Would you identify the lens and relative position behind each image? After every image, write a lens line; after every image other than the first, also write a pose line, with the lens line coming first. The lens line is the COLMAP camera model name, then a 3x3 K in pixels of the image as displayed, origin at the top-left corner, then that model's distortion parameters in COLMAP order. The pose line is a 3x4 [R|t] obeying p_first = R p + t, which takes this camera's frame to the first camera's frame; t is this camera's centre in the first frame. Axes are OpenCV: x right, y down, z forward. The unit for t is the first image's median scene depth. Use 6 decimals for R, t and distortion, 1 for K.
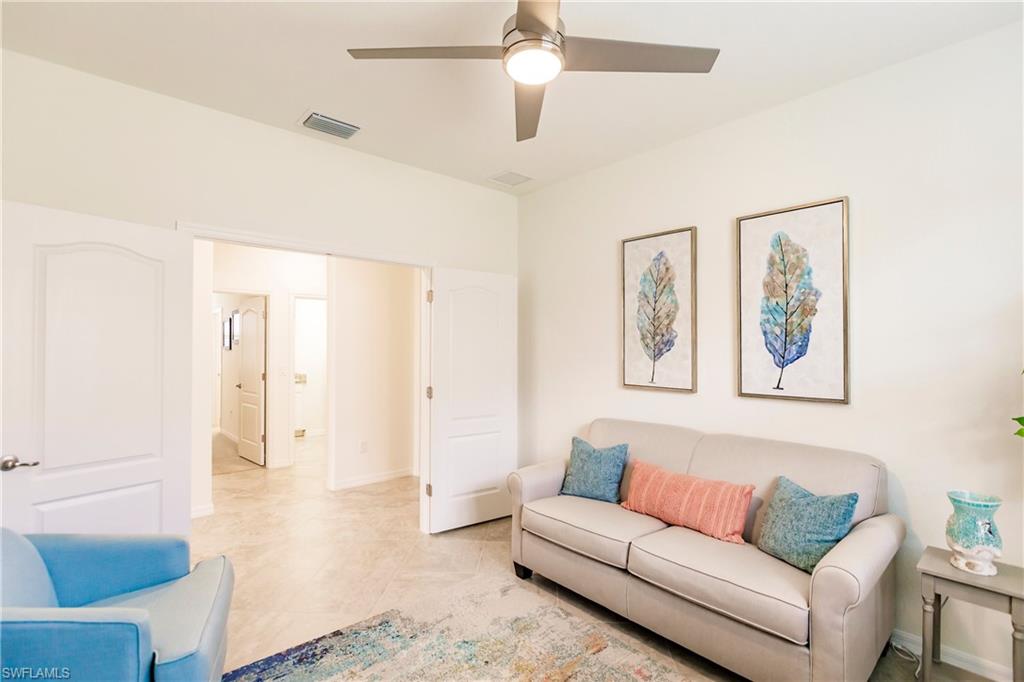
lens RADIAL K [[457.4, 0, 507.2], [0, 457.4, 344.3], [0, 0, 1]] dist [-0.000400, 0.000040]
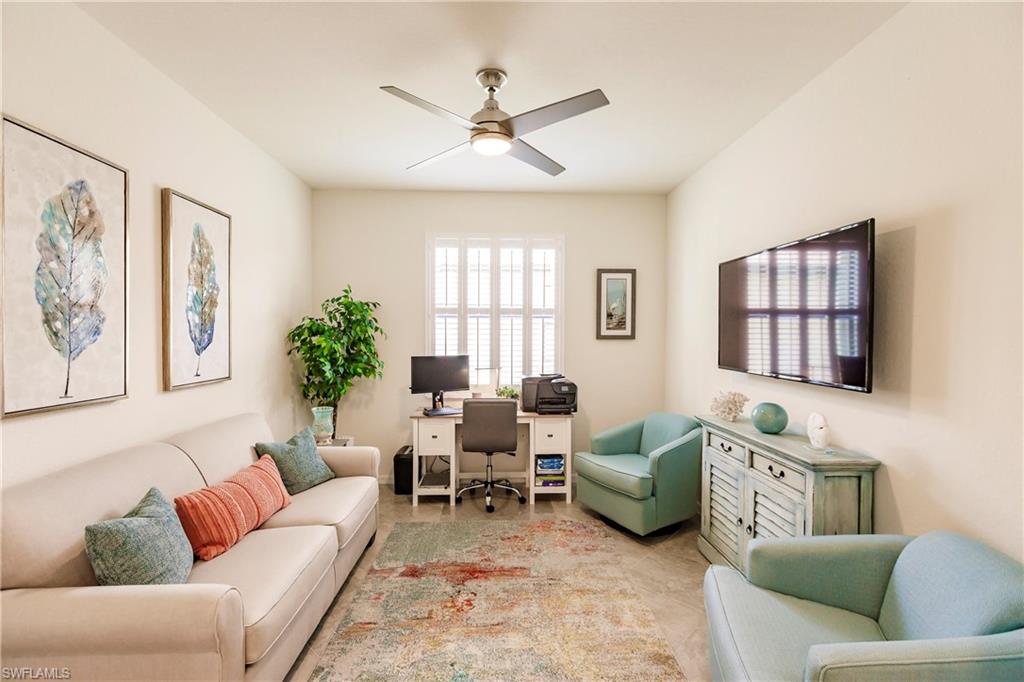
lens RADIAL K [[457.4, 0, 511.4], [0, 457.4, 337.7], [0, 0, 1]] dist [-0.000400, 0.000040]
pose [[-0.767164, -0.008138, 0.641399, -0.598893], [-0.005565, 0.999966, 0.006031, 0.001798], [-0.641426, 0.001058, -0.767184, 1.321185]]
